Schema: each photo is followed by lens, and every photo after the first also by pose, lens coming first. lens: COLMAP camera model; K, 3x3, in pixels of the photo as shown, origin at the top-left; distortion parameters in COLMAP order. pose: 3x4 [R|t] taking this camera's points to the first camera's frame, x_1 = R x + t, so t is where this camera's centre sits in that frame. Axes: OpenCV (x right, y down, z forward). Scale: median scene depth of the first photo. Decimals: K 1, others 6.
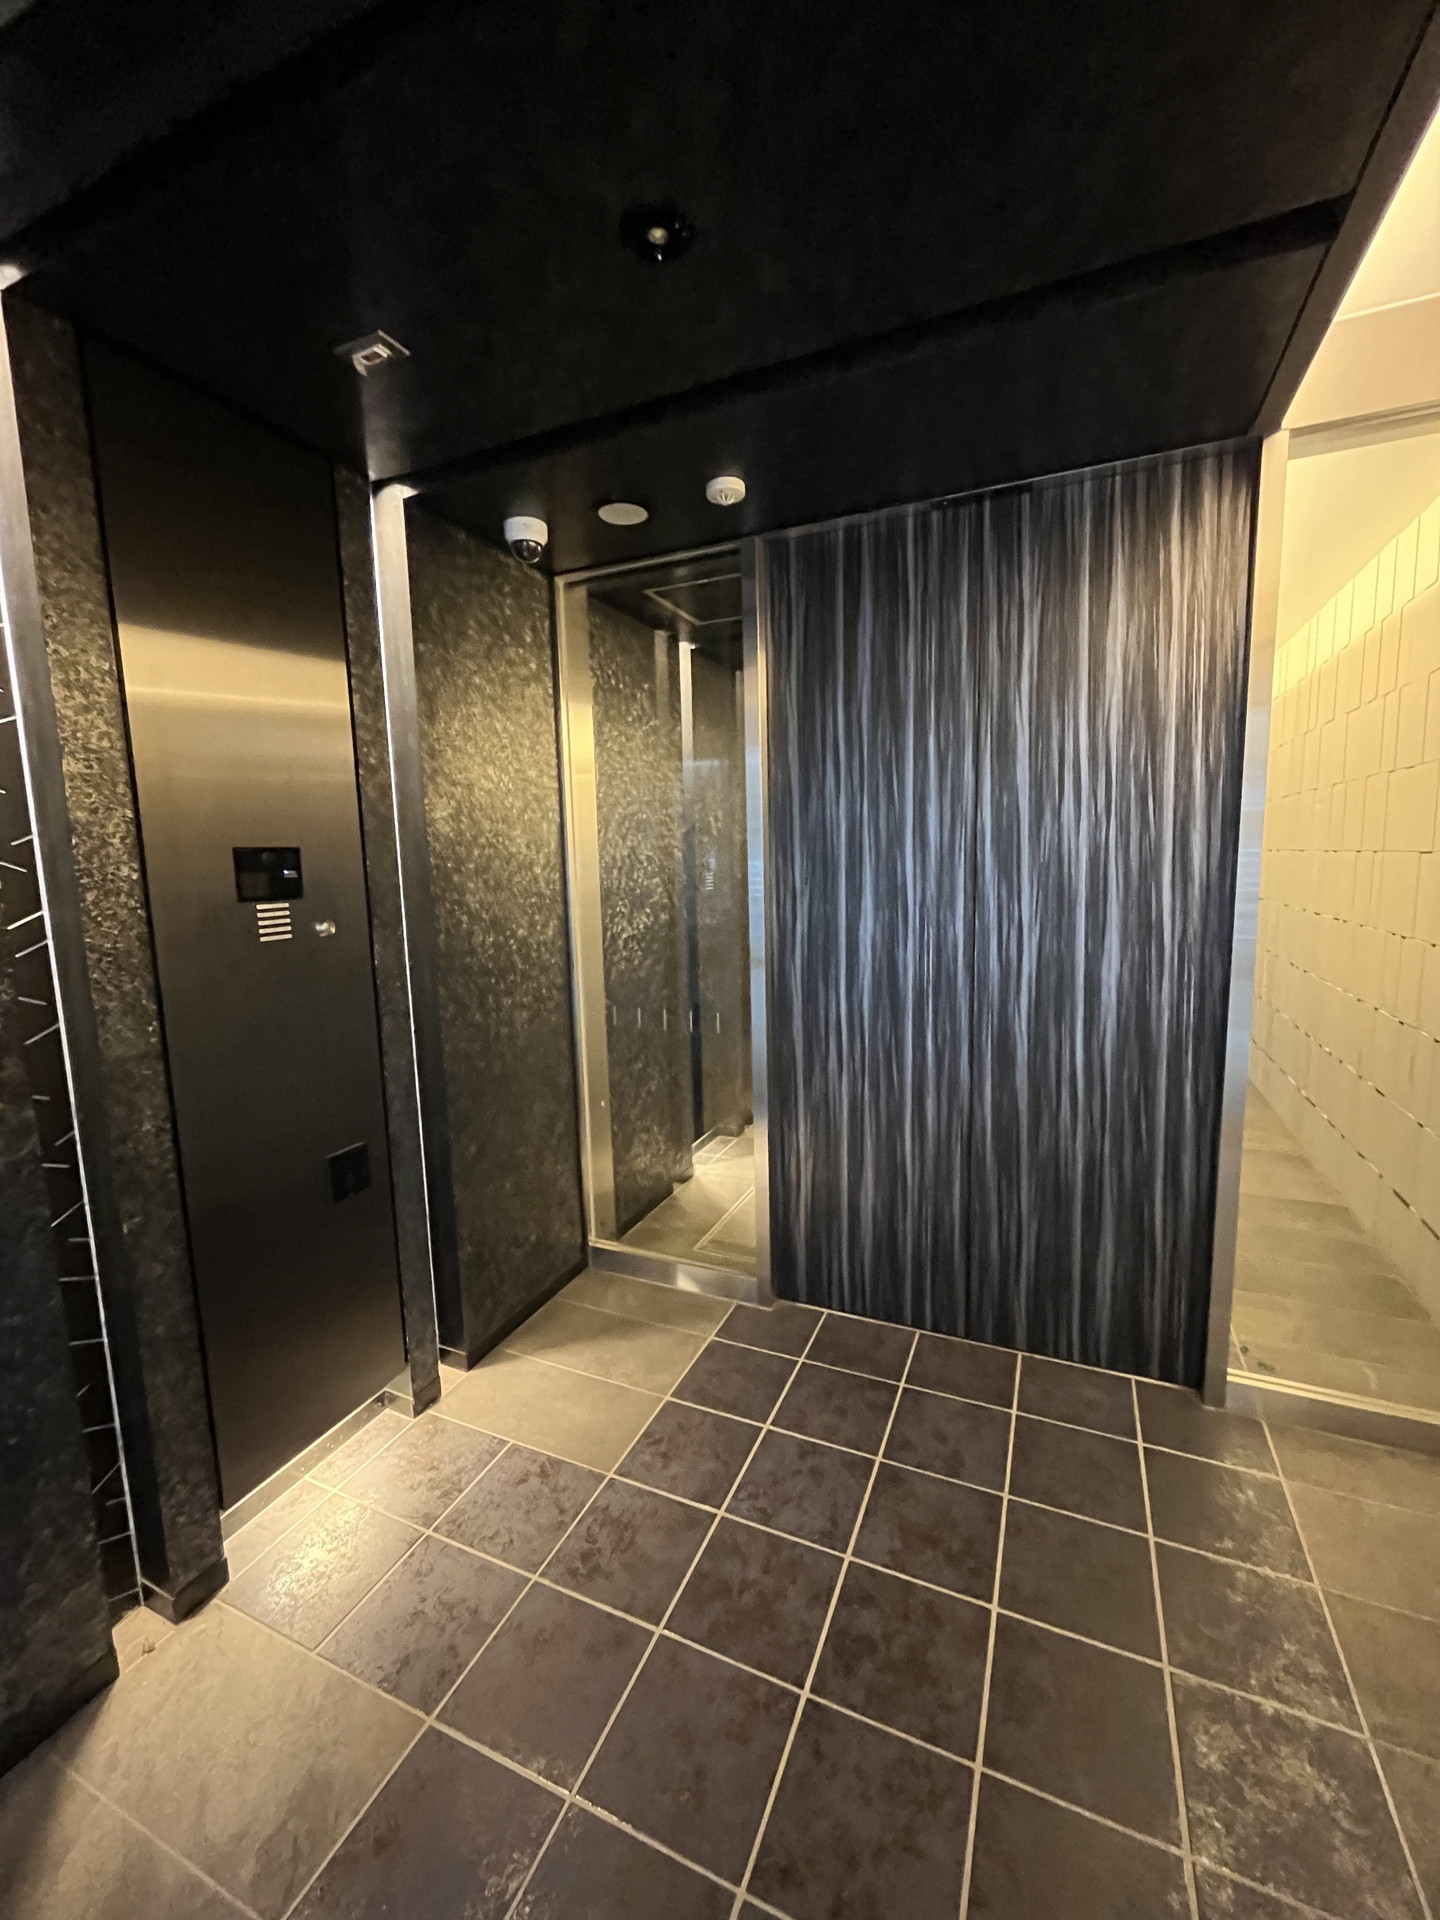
lens RADIAL K [[778.7, 0, 720.0], [0, 778.7, 960.0], [0, 0, 1]] dist [-0.001621, -0.000165]
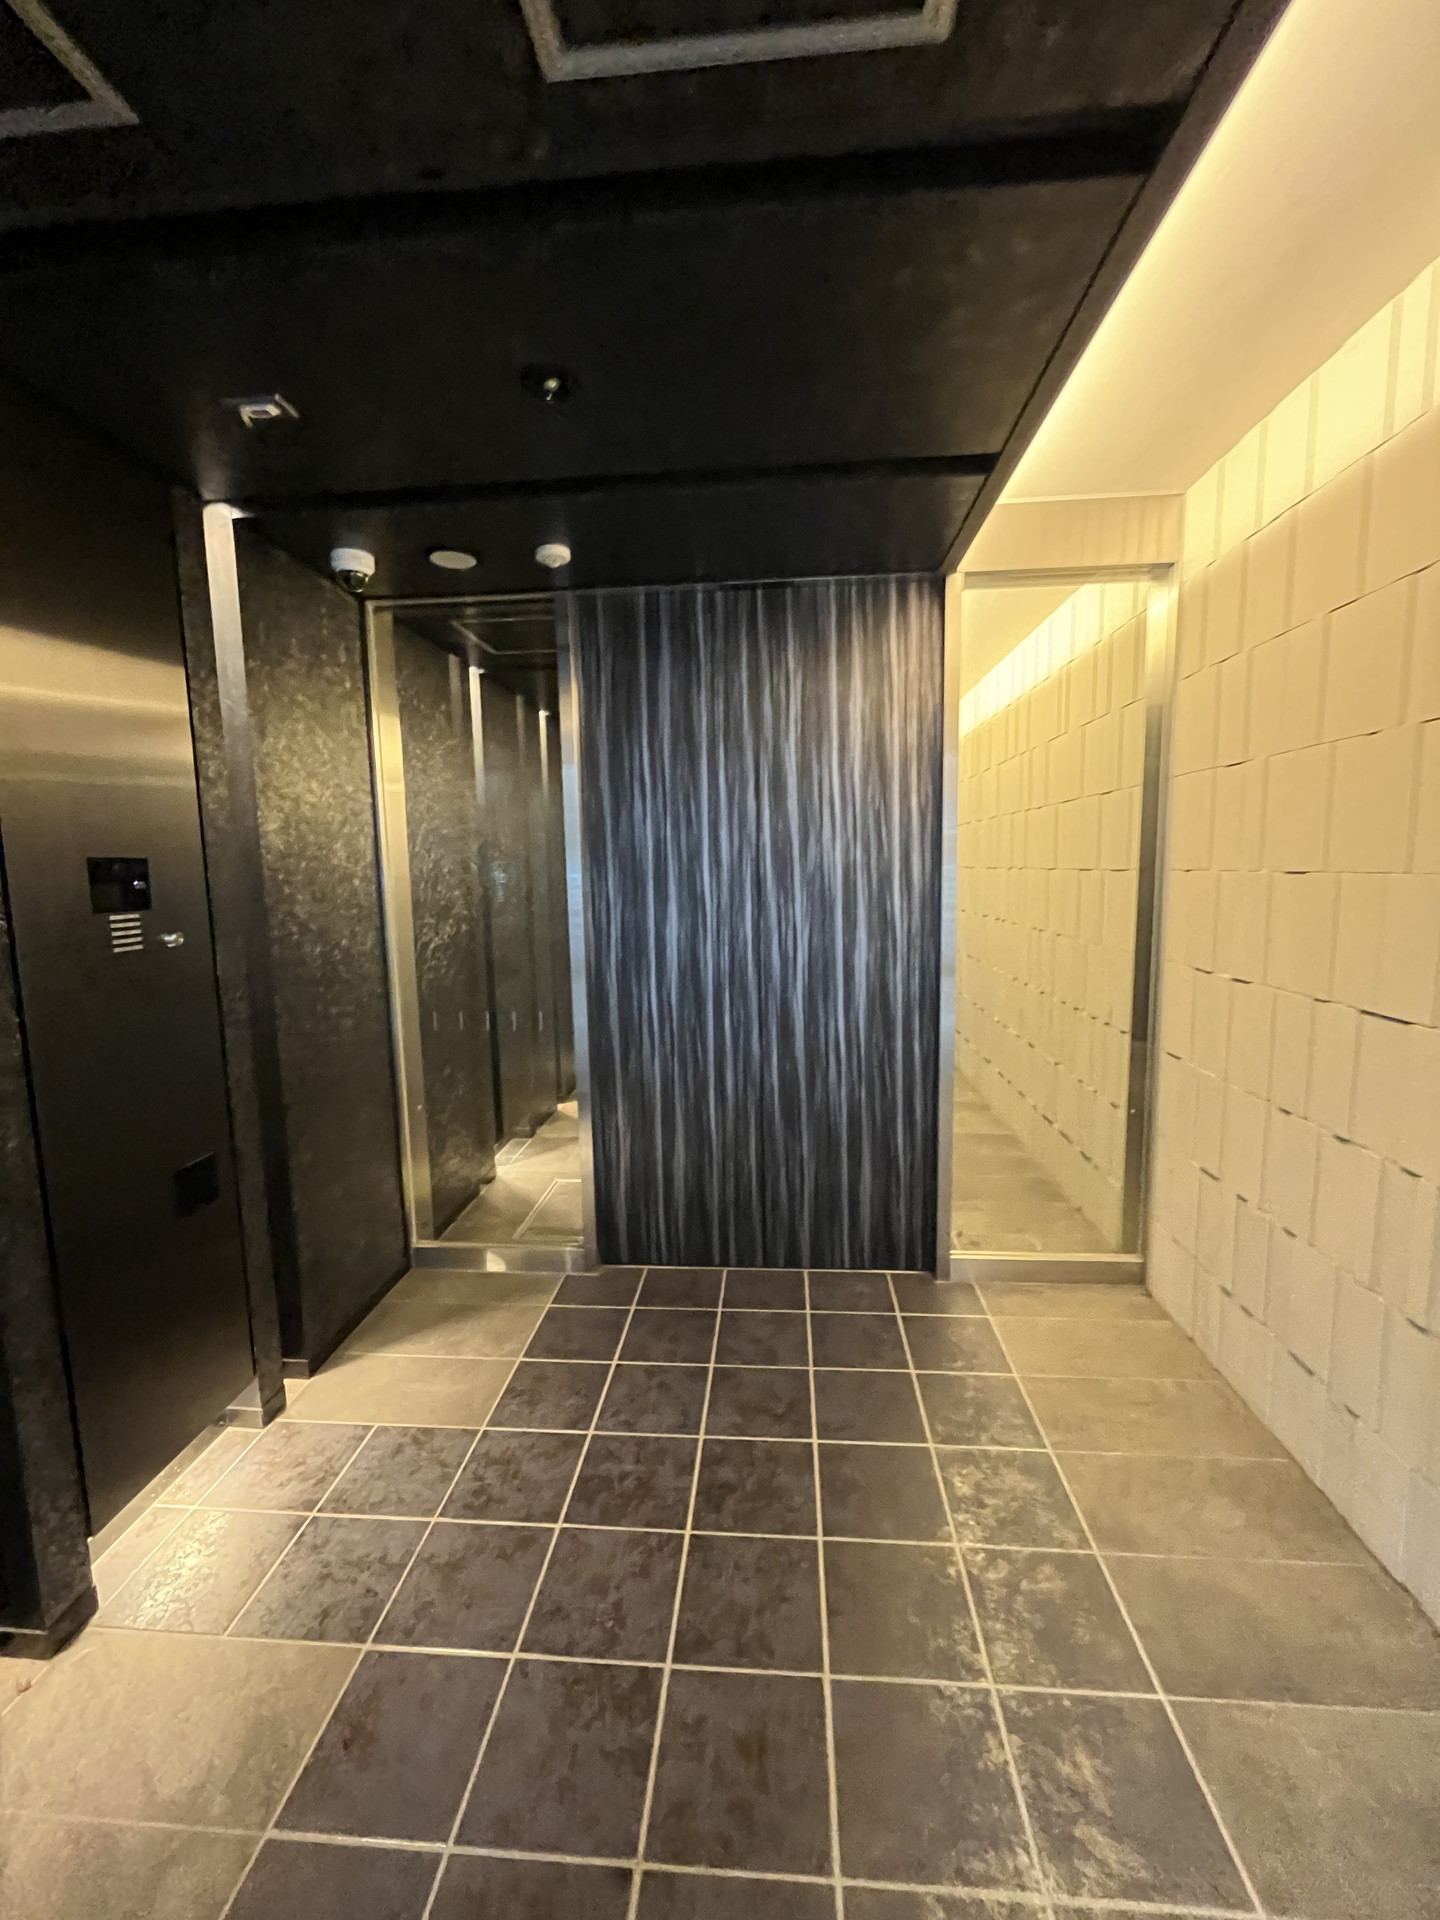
lens RADIAL K [[778.7, 0, 720.0], [0, 778.7, 960.0], [0, 0, 1]] dist [-0.001621, -0.000165]
pose [[0.944015, -0.033613, 0.328185, -0.145527], [0.039820, 0.999132, -0.012209, 0.022603], [-0.327490, 0.024594, 0.944535, -0.150135]]
